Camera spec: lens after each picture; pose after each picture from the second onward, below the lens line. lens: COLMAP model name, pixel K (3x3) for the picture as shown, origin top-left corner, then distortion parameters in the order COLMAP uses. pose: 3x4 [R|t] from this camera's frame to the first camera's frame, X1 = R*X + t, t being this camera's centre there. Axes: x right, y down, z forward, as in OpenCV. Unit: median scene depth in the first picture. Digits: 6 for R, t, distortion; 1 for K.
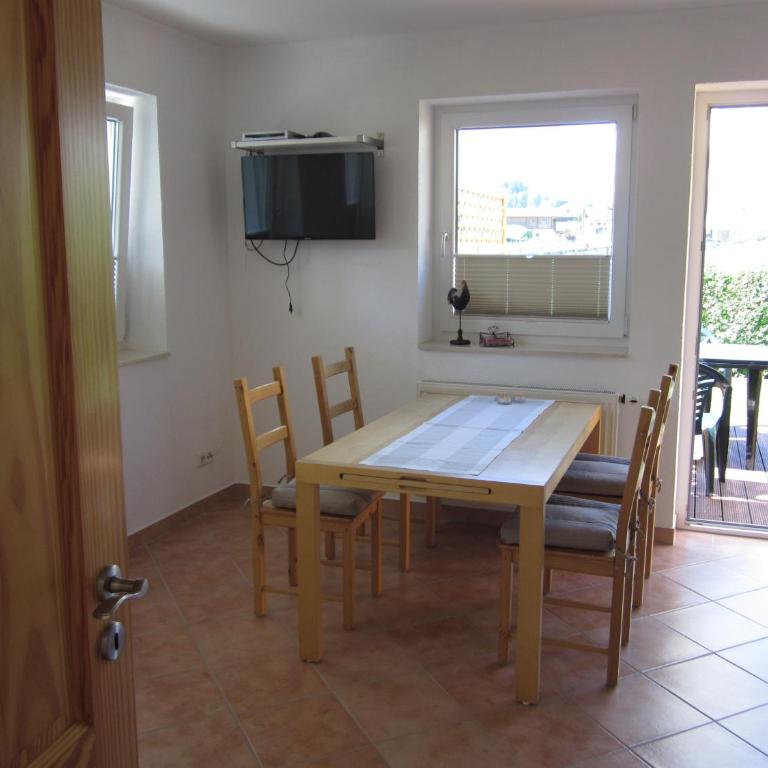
lens RADIAL K [[865.7, 0, 384.0], [0, 865.7, 384.0], [0, 0, 1]] dist [-0.014060, 0.017056]
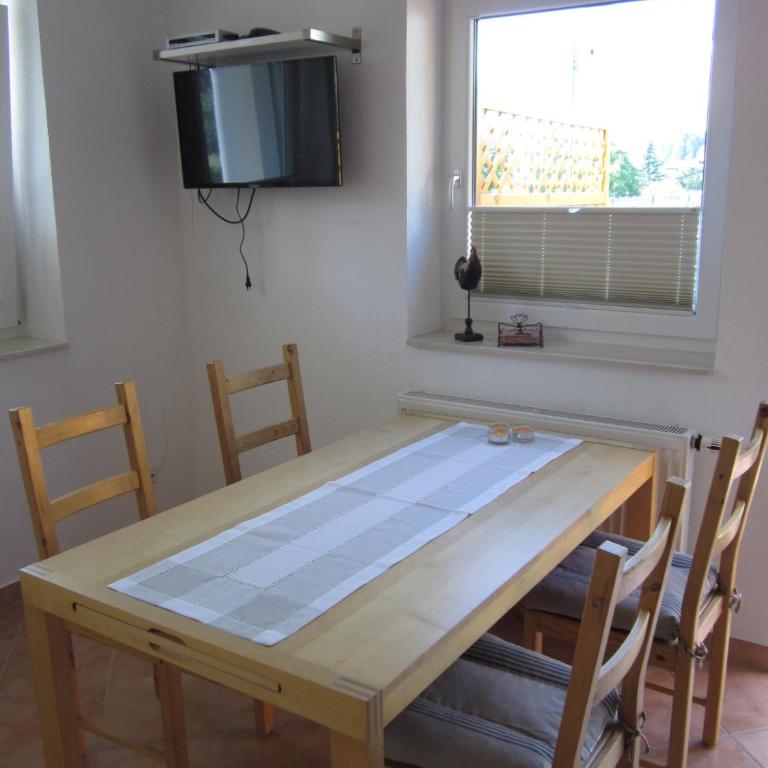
lens RADIAL K [[865.7, 0, 384.0], [0, 865.7, 384.0], [0, 0, 1]] dist [-0.014060, 0.017056]
pose [[0.976641, 0.037241, -0.211624, 0.173962], [-0.024941, 0.997857, 0.060498, -0.052468], [0.213424, -0.053807, 0.975477, 0.327390]]
